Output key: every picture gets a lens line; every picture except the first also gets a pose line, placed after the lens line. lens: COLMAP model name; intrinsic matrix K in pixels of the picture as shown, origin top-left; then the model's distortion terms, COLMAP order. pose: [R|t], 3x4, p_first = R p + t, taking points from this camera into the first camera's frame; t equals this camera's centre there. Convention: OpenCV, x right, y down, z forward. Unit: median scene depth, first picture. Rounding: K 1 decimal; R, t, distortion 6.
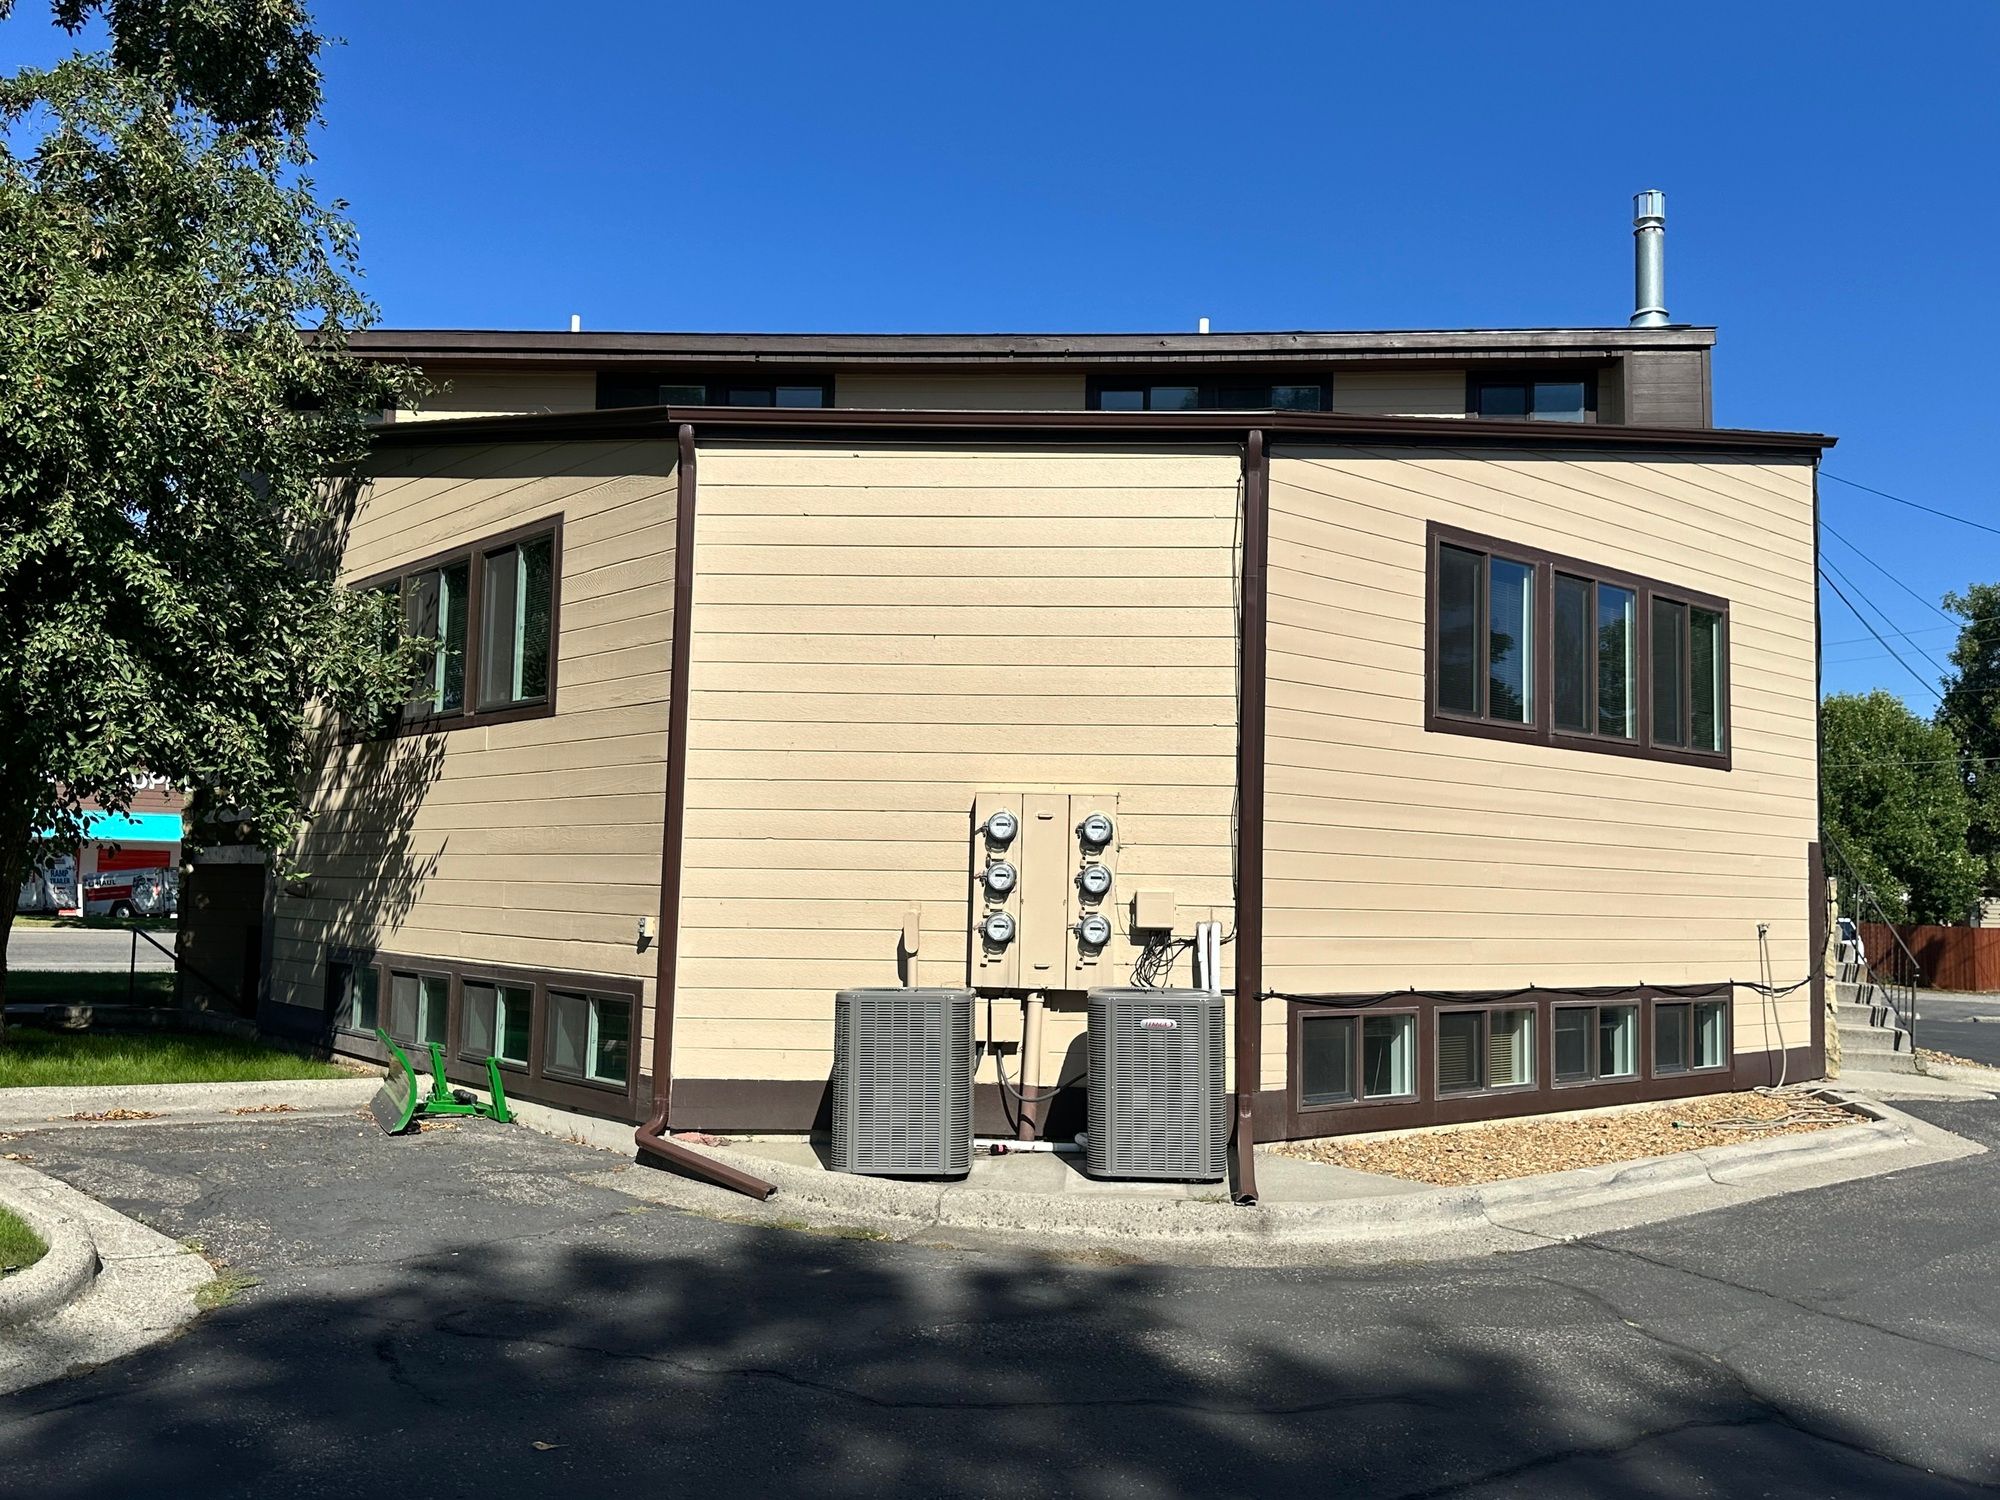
lens RADIAL K [[1681.8, 0, 1000.0], [0, 1681.8, 750.0], [0, 0, 1]] dist [0.005399, -0.002186]
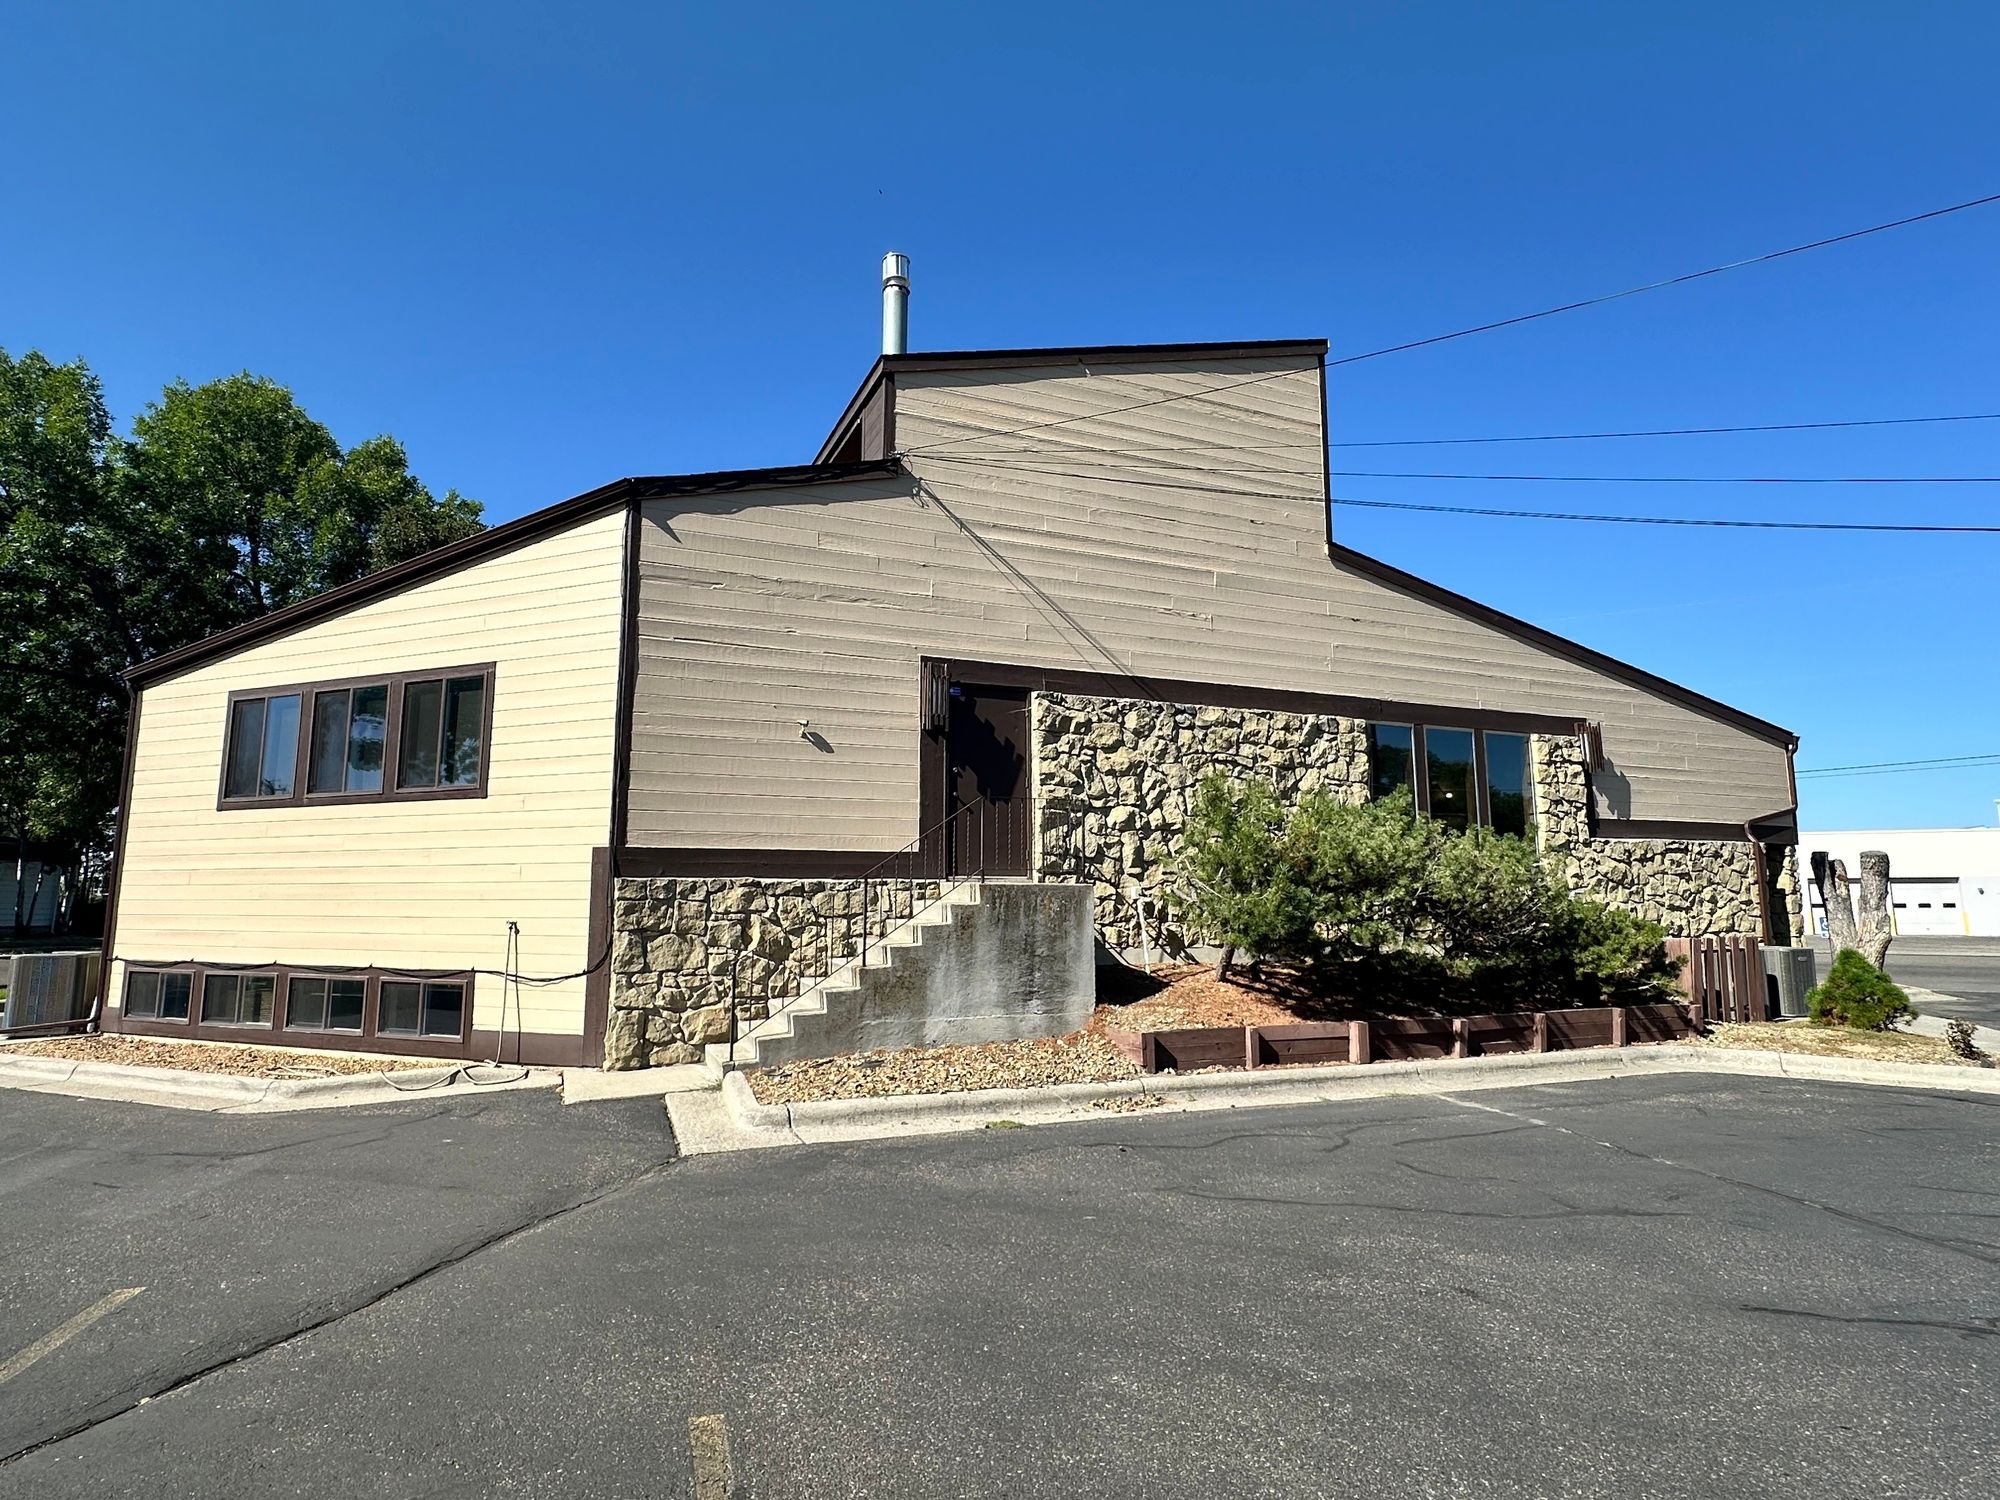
lens RADIAL K [[1087.1, 0, 1000.0], [0, 1087.1, 750.0], [0, 0, 1]] dist [0.001748, -0.000691]
pose [[0.466875, -0.162307, -0.869301, 1.605125], [0.078673, 0.986738, -0.141981, 0.148365], [0.880817, -0.002103, 0.473453, 1.166218]]
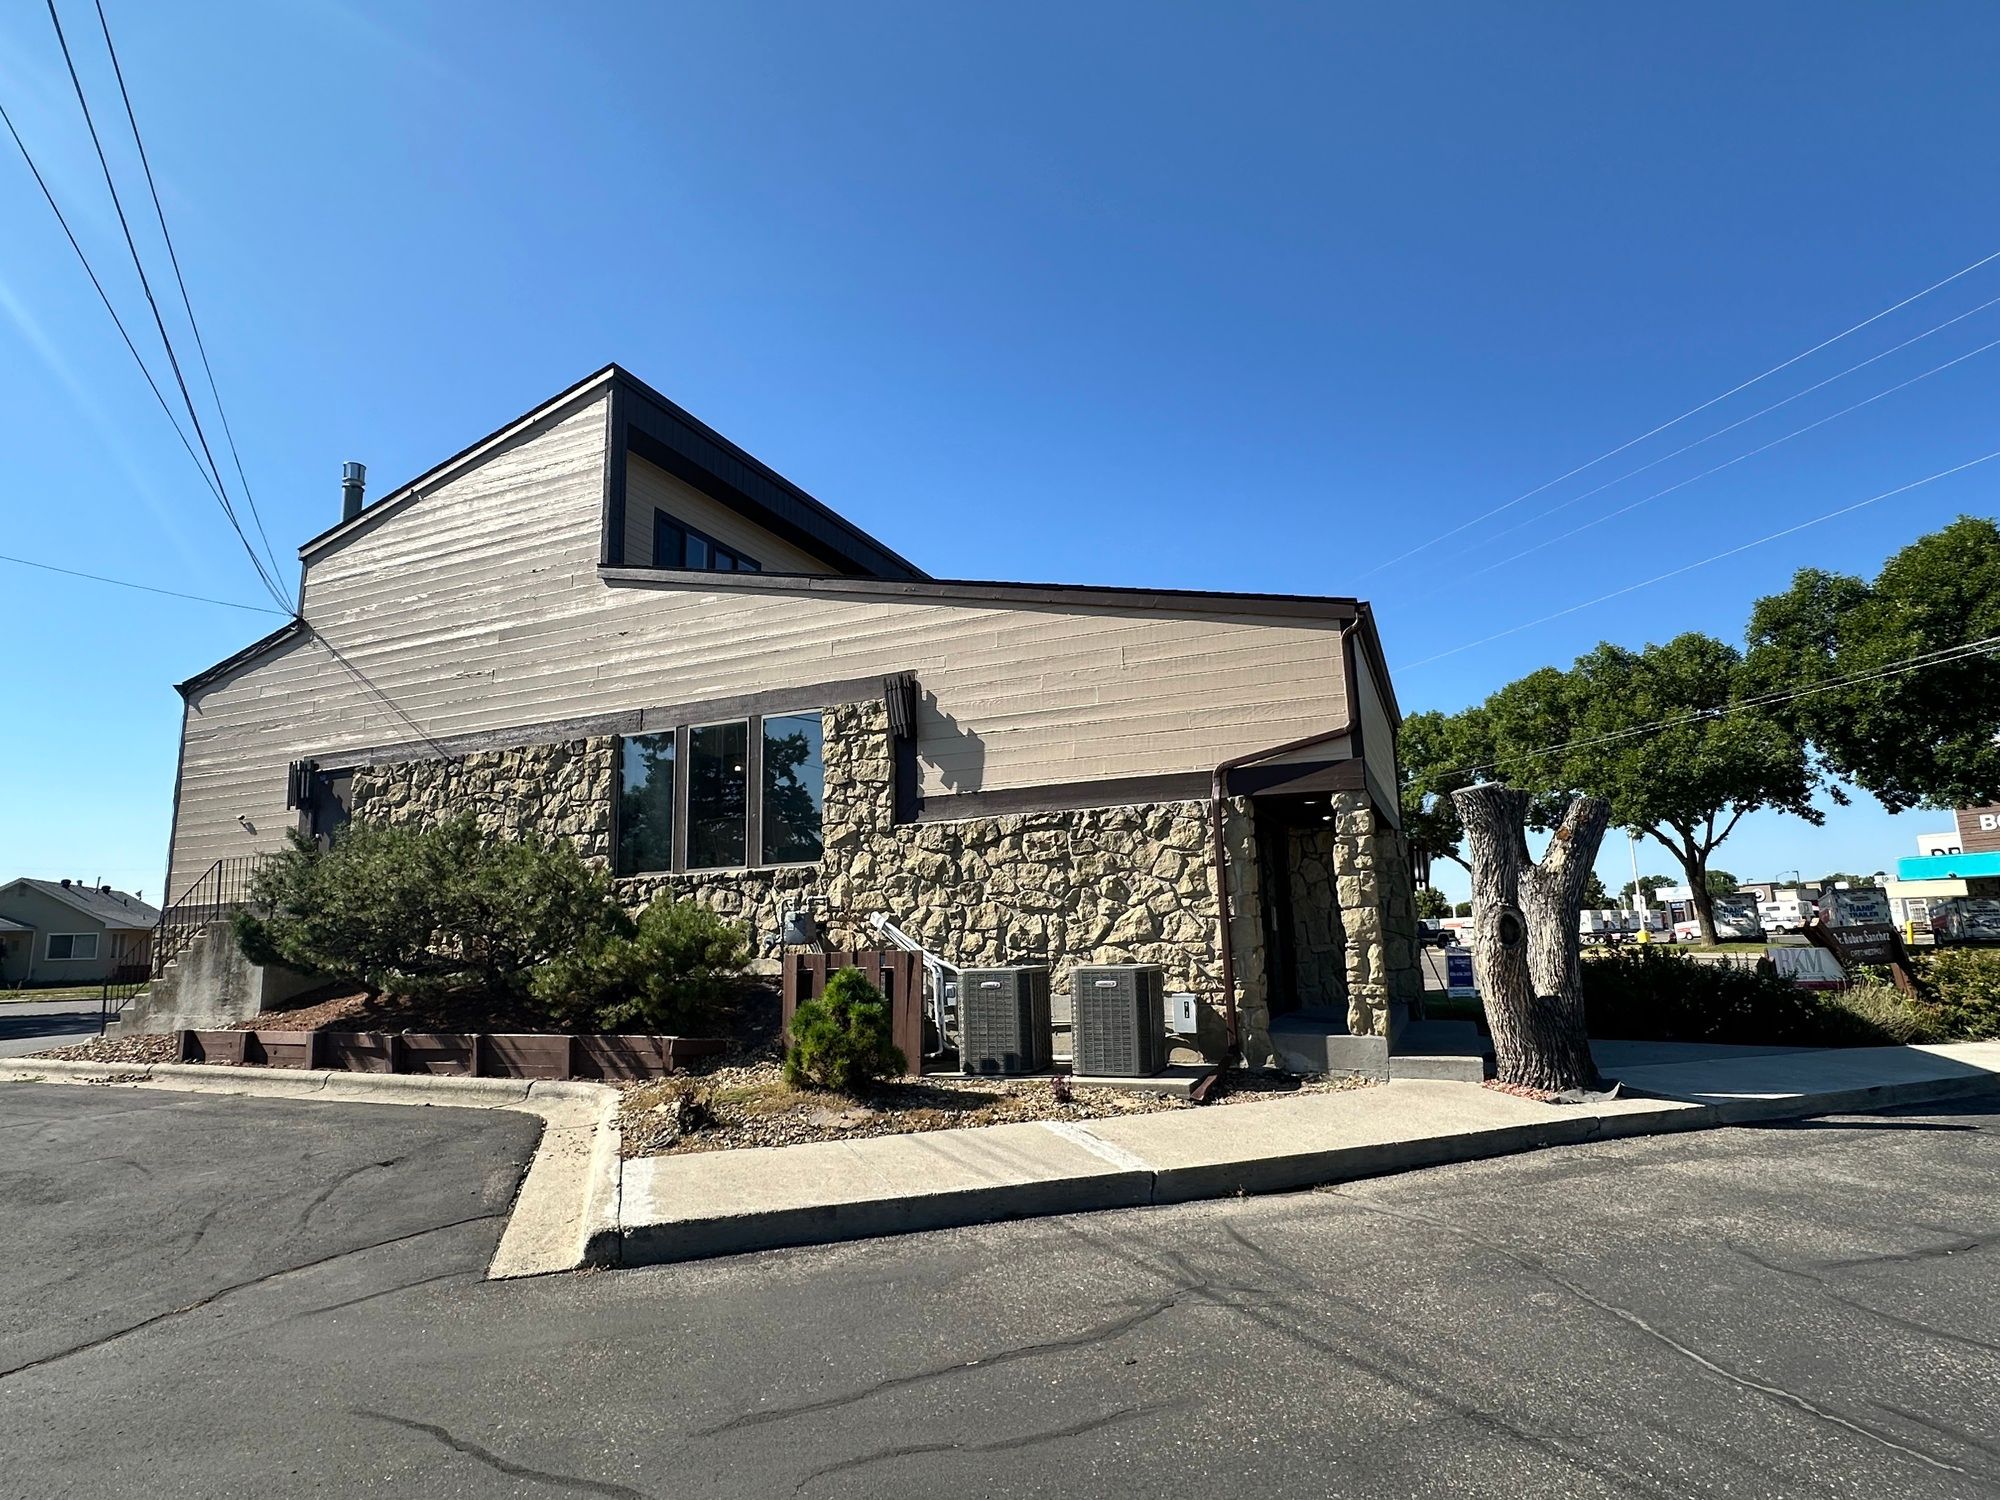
lens RADIAL K [[1087.1, 0, 1000.0], [0, 1087.1, 750.0], [0, 0, 1]] dist [0.001748, -0.000691]
pose [[-0.339439, -0.190544, -0.921127, 1.701986], [0.079572, 0.969941, -0.229964, 0.307377], [0.937257, -0.151355, -0.314073, 2.960039]]
